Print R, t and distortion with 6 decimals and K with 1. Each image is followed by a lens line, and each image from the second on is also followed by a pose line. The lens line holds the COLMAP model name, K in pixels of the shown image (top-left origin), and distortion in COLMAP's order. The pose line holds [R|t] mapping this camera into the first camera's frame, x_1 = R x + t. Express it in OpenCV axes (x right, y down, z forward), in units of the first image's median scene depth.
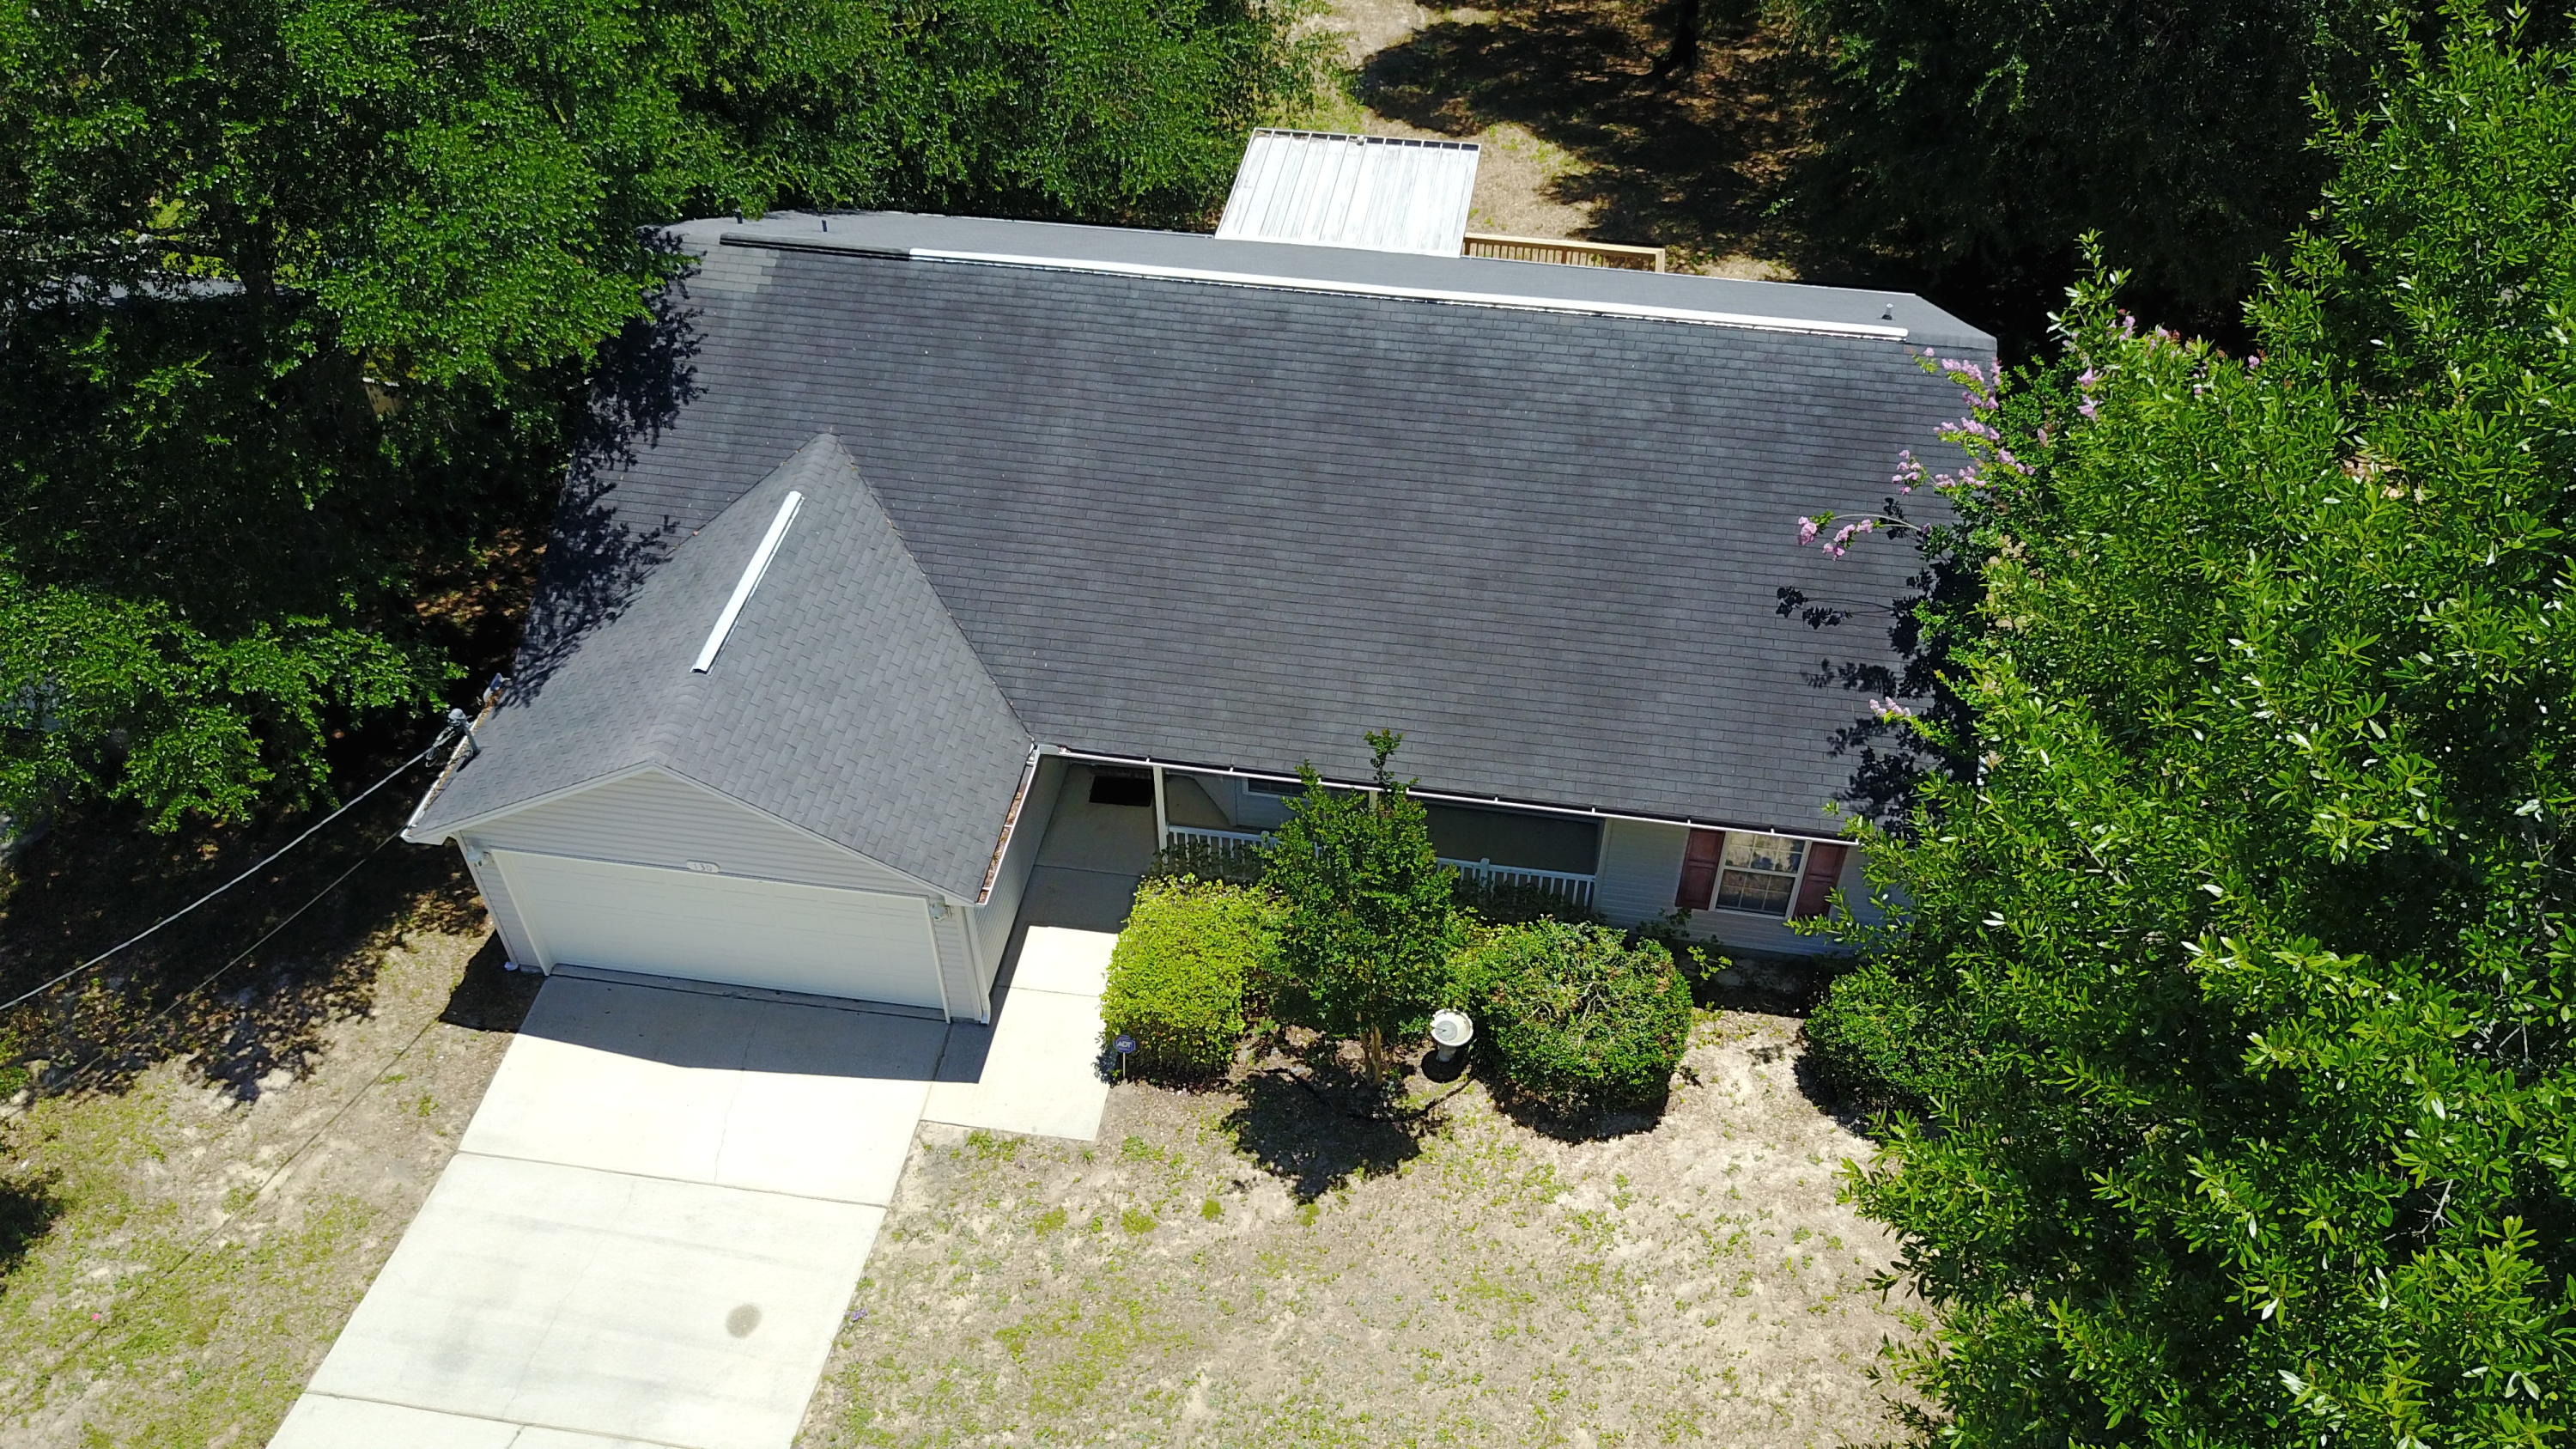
lens RADIAL K [[1997.2, 0, 1284.7], [0, 1997.2, 741.8], [0, 0, 1]] dist [-0.009228, -0.007640]
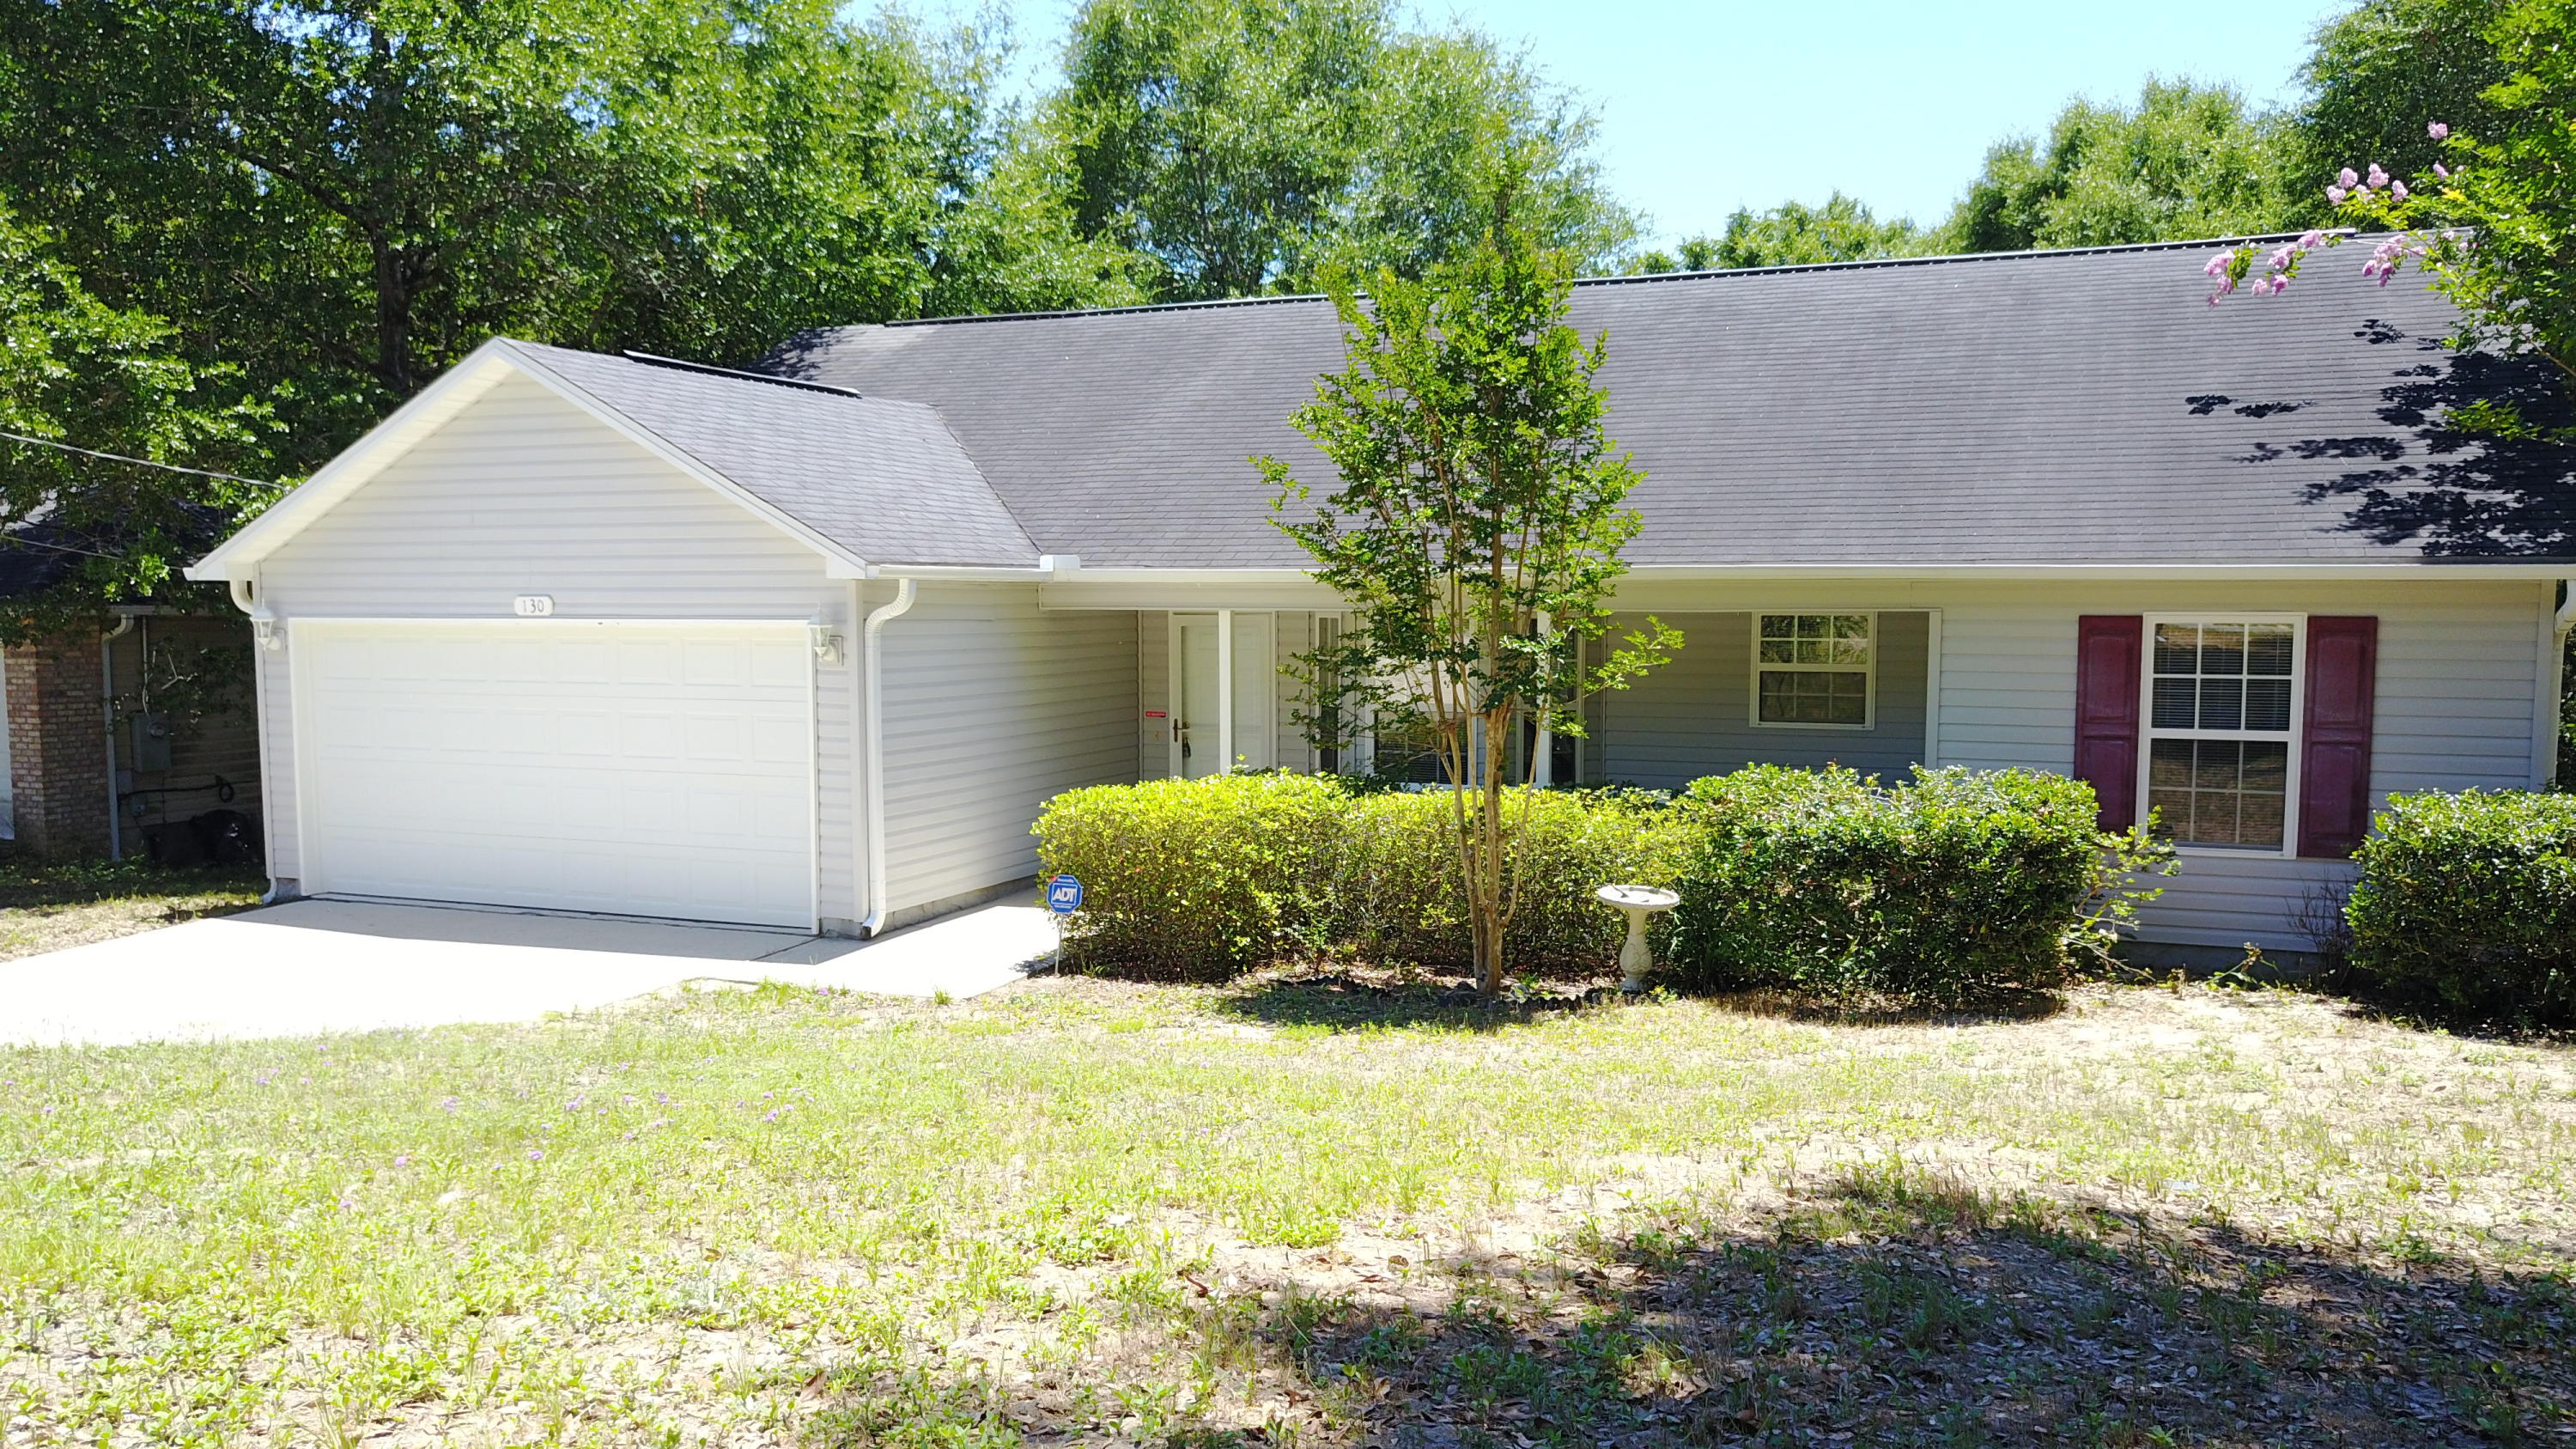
lens RADIAL K [[1997.2, 0, 1275.4], [0, 1997.2, 749.5], [0, 0, 1]] dist [-0.009228, -0.007640]
pose [[0.971727, 0.026714, -0.234590, 0.113644], [-0.170666, 0.766053, -0.619706, 0.468319], [0.163153, 0.642222, 0.748954, 0.547788]]
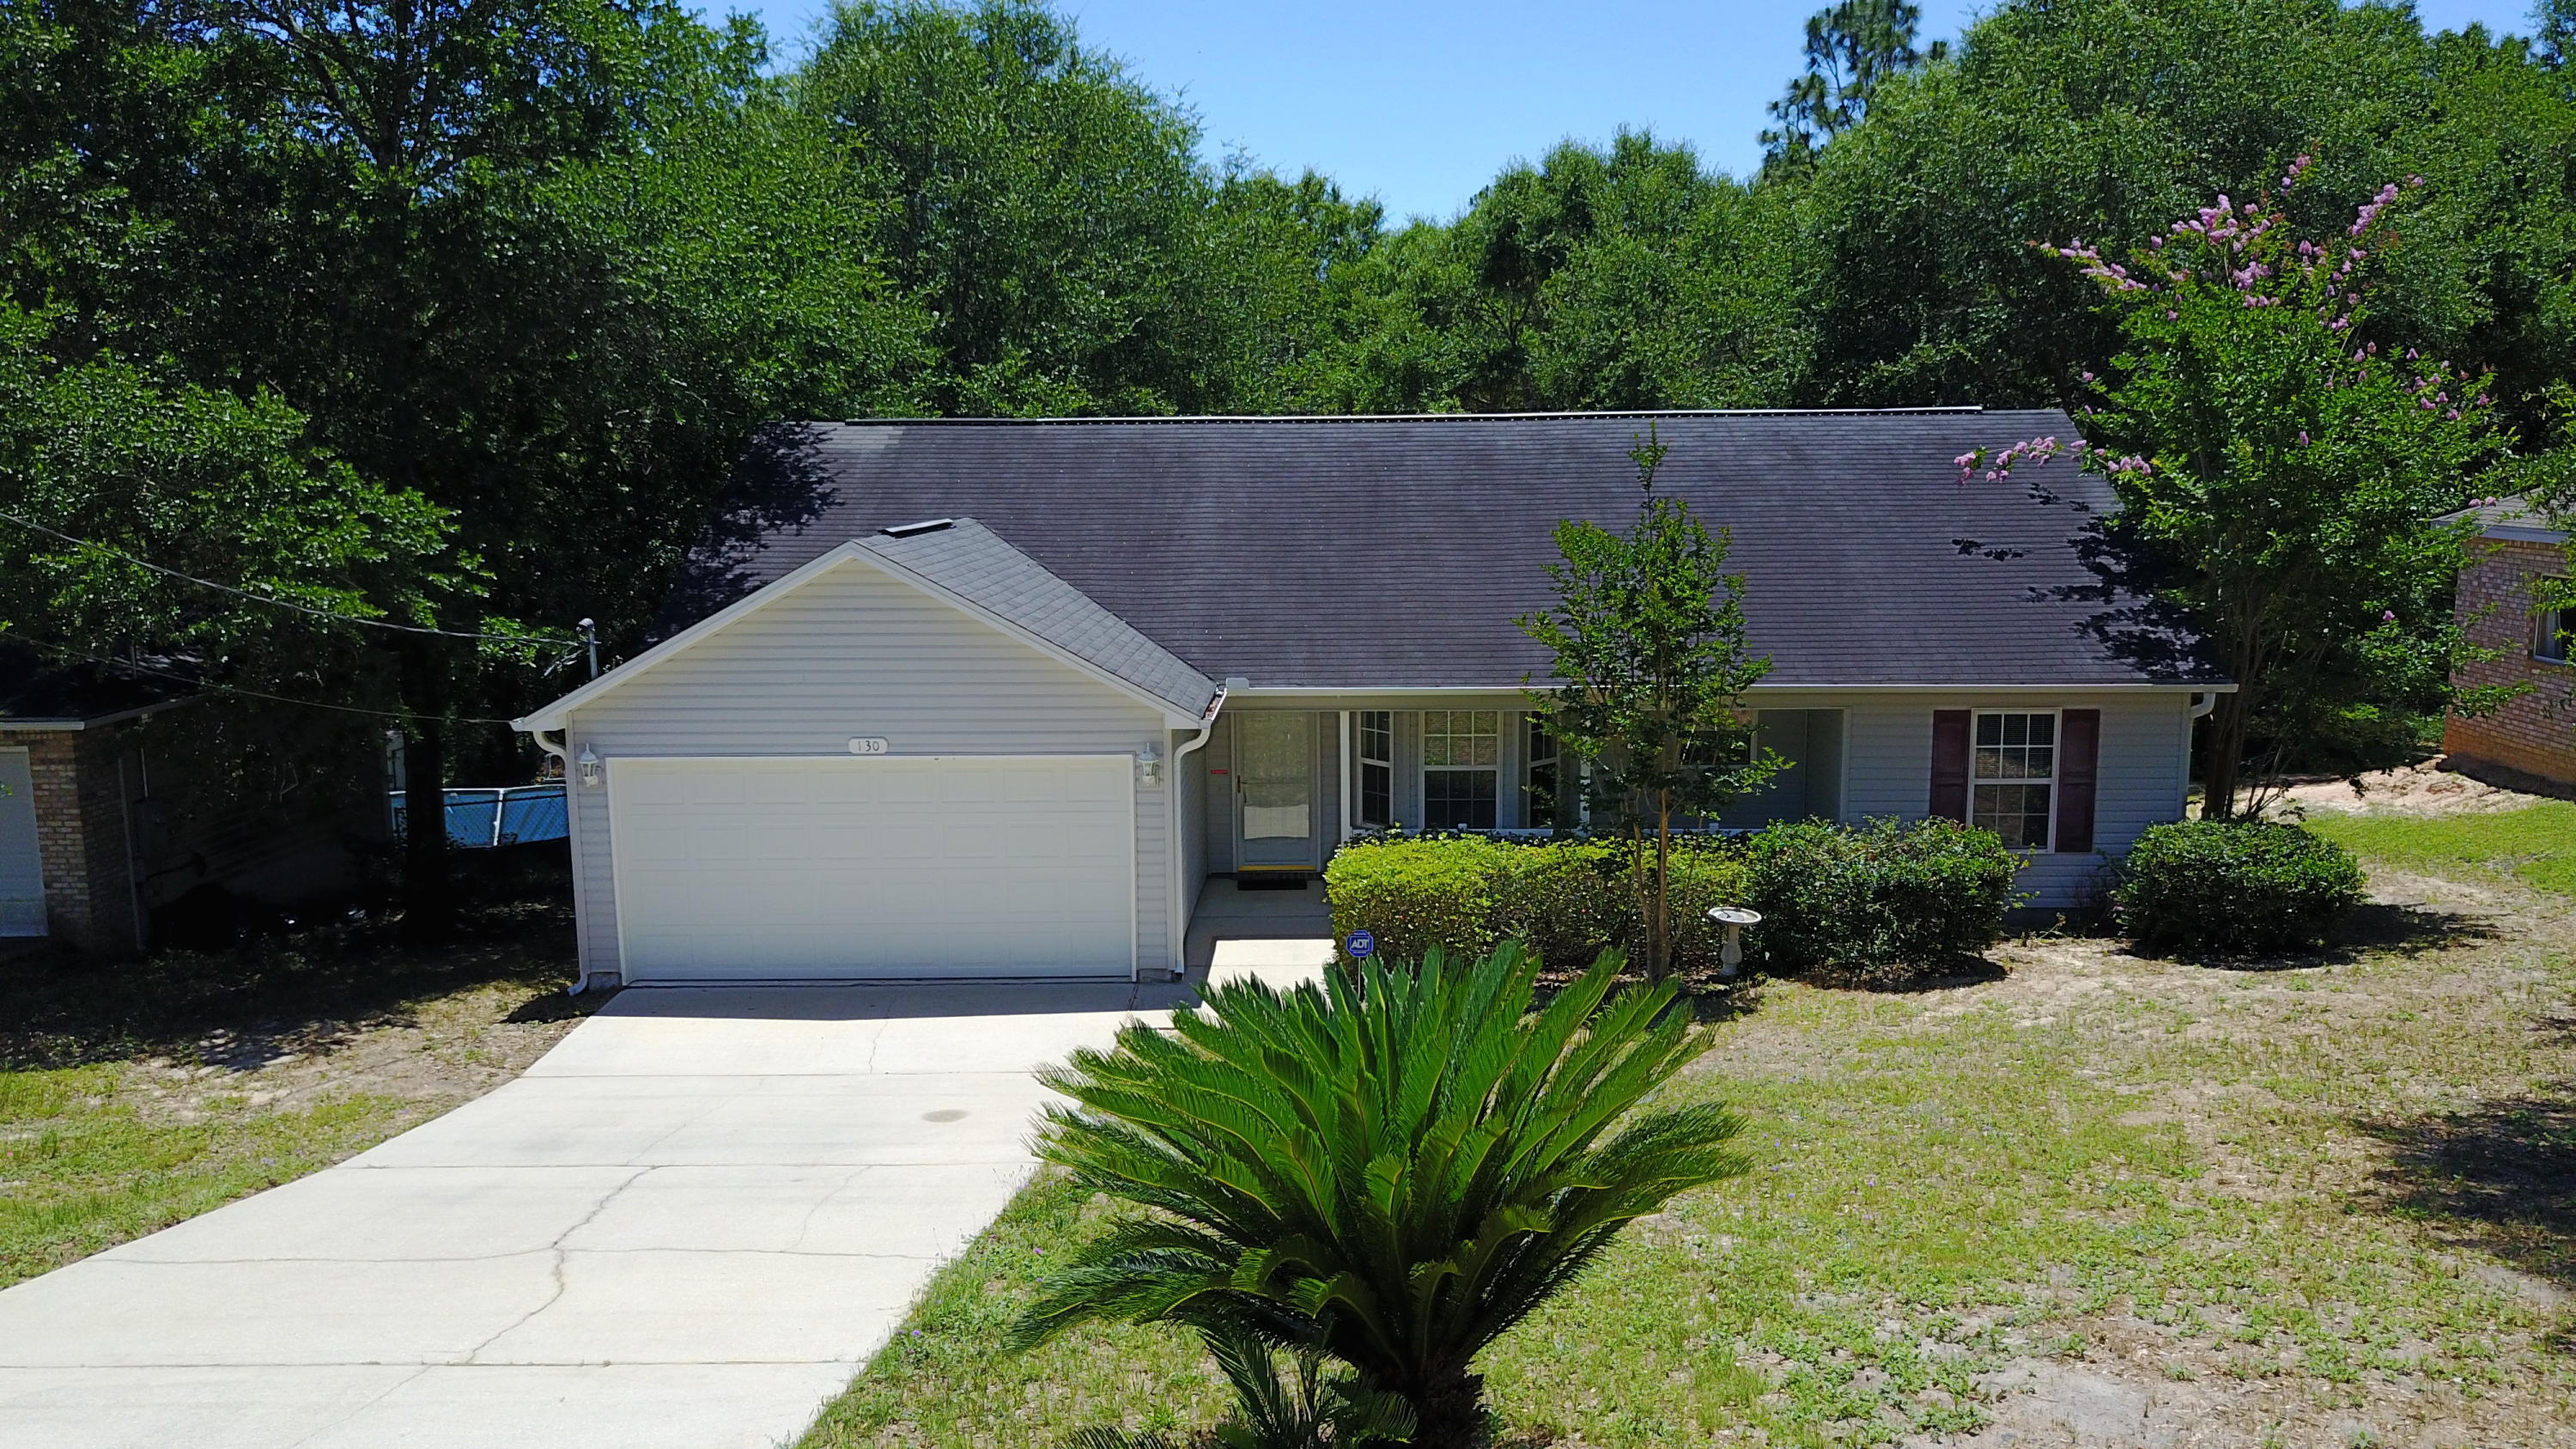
lens RADIAL K [[1997.2, 0, 1282.8], [0, 1997.2, 745.9], [0, 0, 1]] dist [-0.009228, -0.007640]
pose [[0.992152, -0.020396, 0.123365, -0.214429], [0.088718, 0.810072, -0.579580, 0.565125], [-0.088113, 0.585976, 0.805524, 0.280887]]
